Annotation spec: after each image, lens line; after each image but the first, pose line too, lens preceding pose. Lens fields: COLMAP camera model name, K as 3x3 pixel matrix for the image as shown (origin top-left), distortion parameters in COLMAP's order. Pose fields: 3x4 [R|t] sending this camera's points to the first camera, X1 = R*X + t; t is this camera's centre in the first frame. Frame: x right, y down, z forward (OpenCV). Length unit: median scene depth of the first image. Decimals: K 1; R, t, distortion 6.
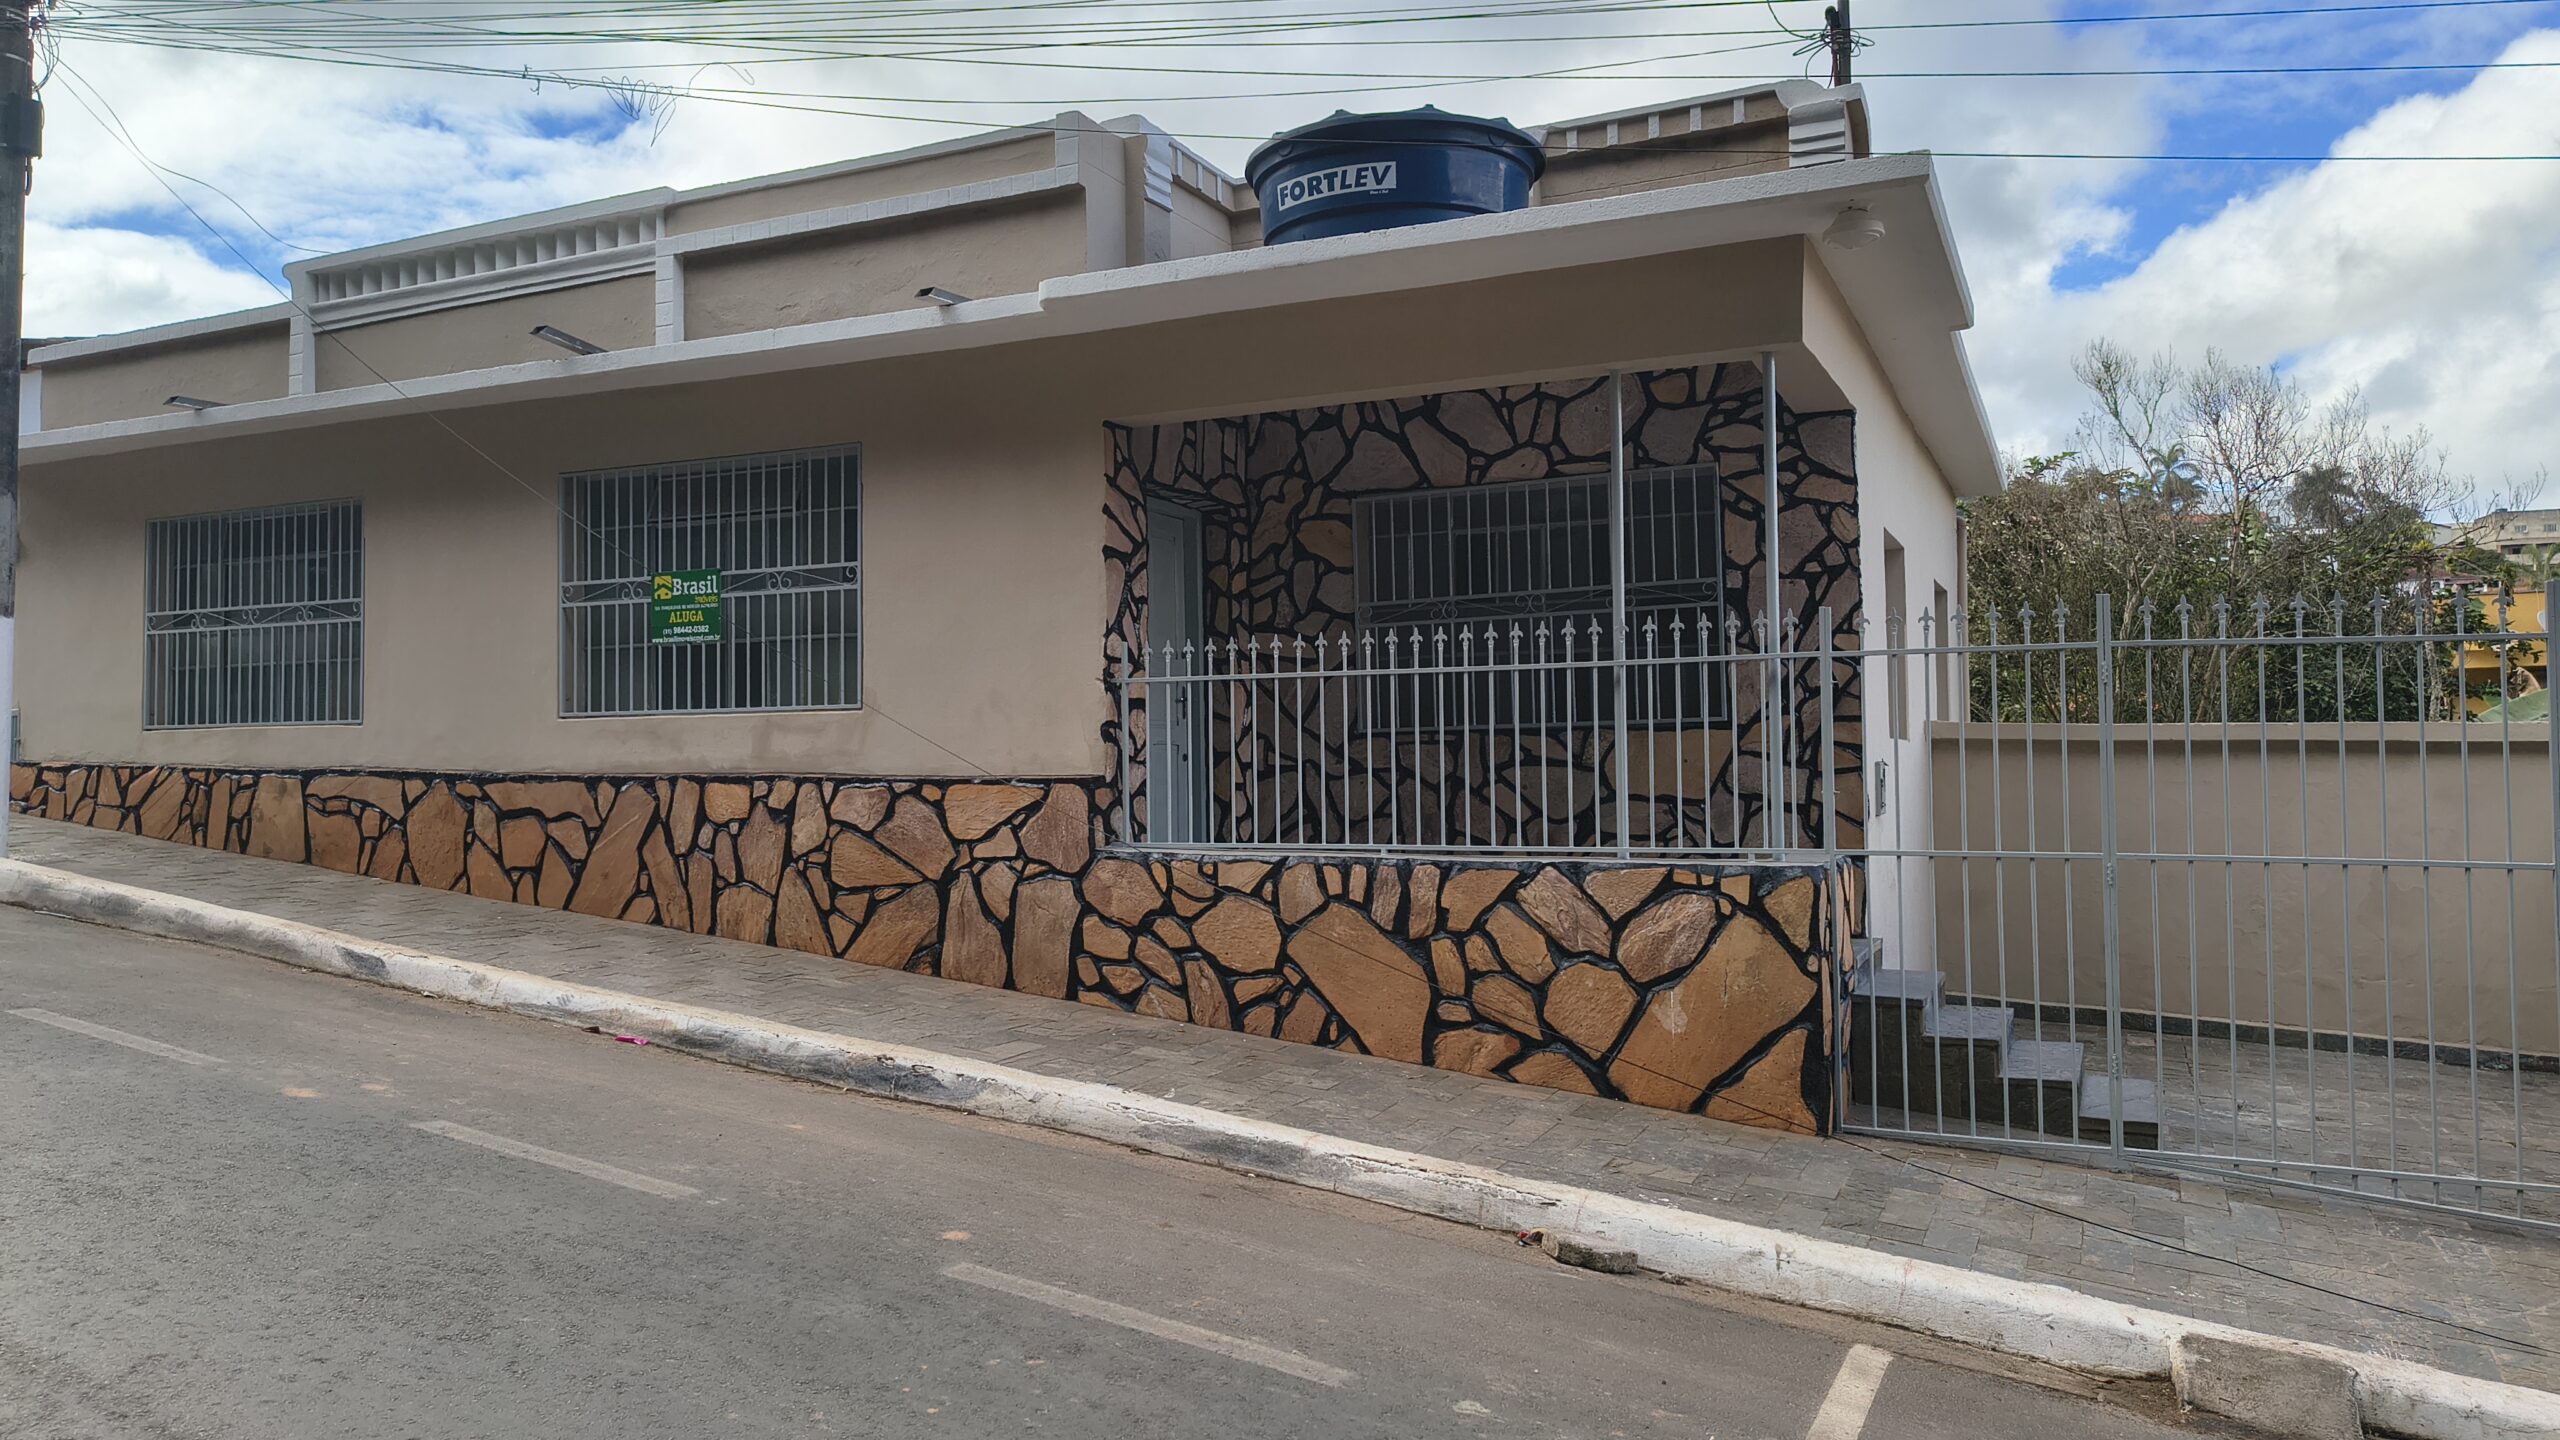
lens RADIAL K [[1744.7, 0, 1281.9], [0, 1744.7, 717.7], [0, 0, 1]] dist [0.035416, -0.019524]
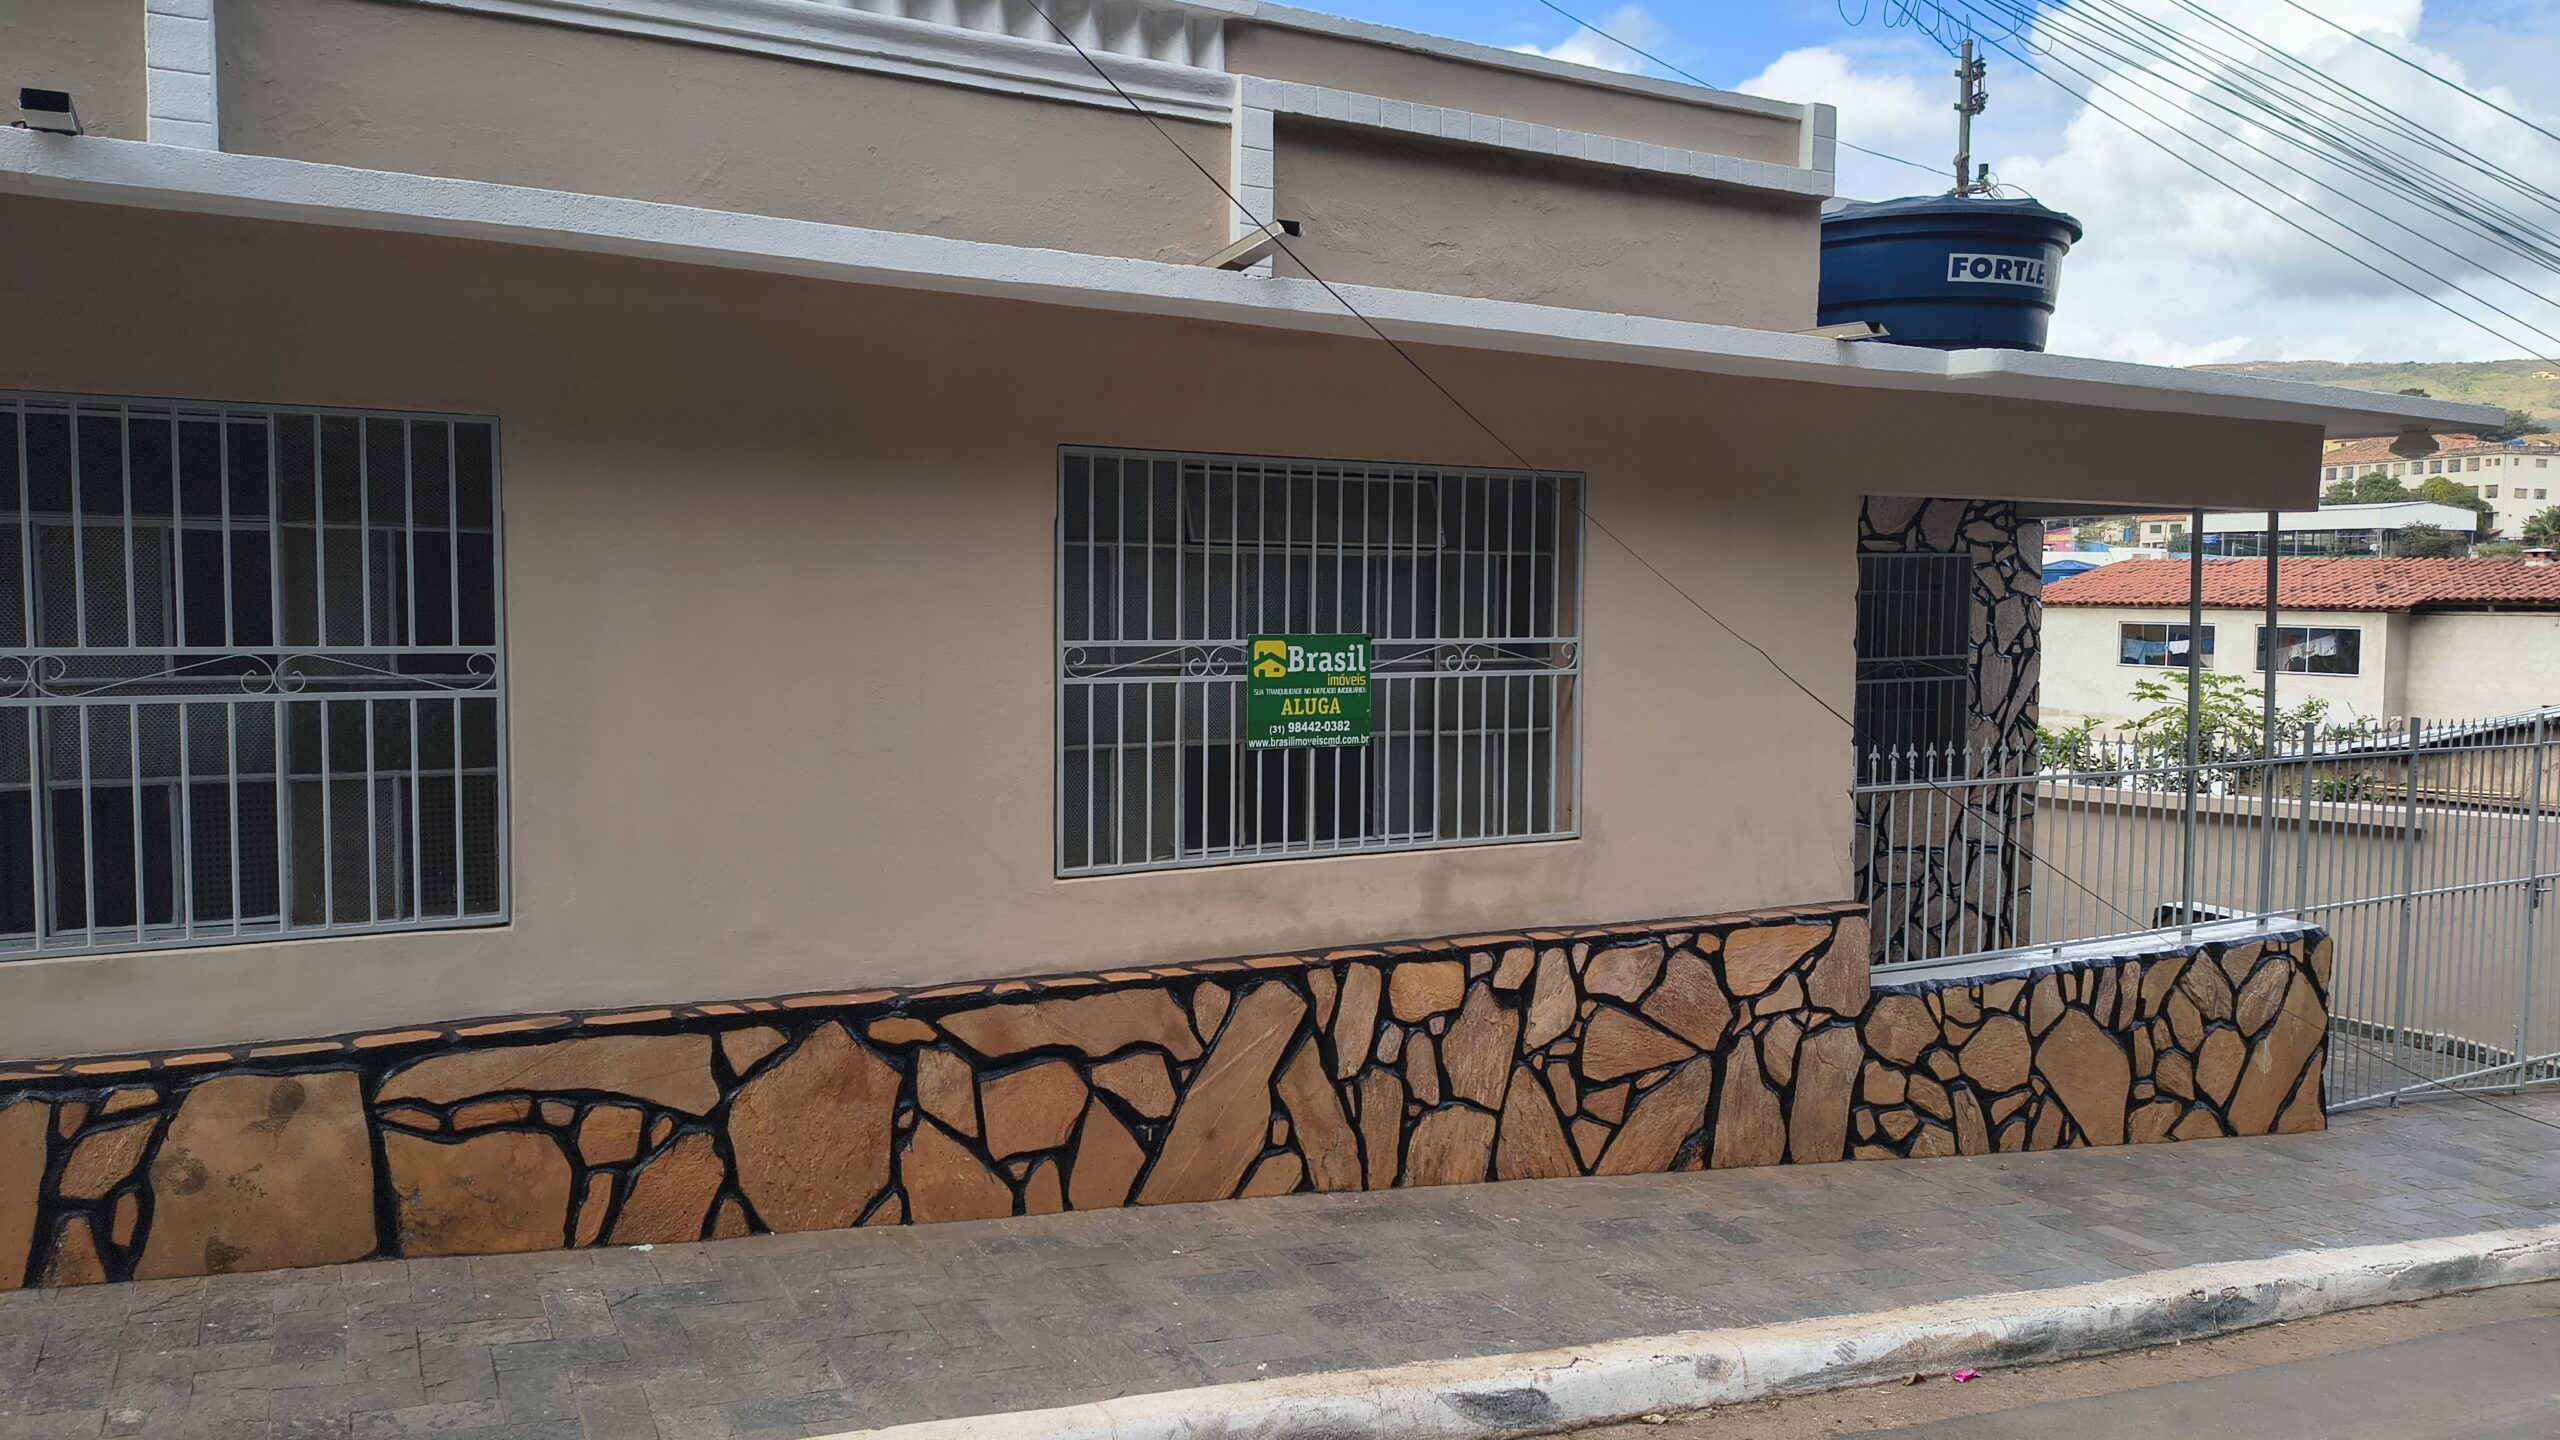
lens RADIAL K [[1744.7, 0, 1271.3], [0, 1744.7, 714.5], [0, 0, 1]] dist [0.035416, -0.019524]
pose [[0.579049, -0.041842, 0.814218, -0.937806], [-0.035666, 0.996426, 0.076570, -0.111622], [-0.814512, -0.073378, 0.575487, 0.701182]]
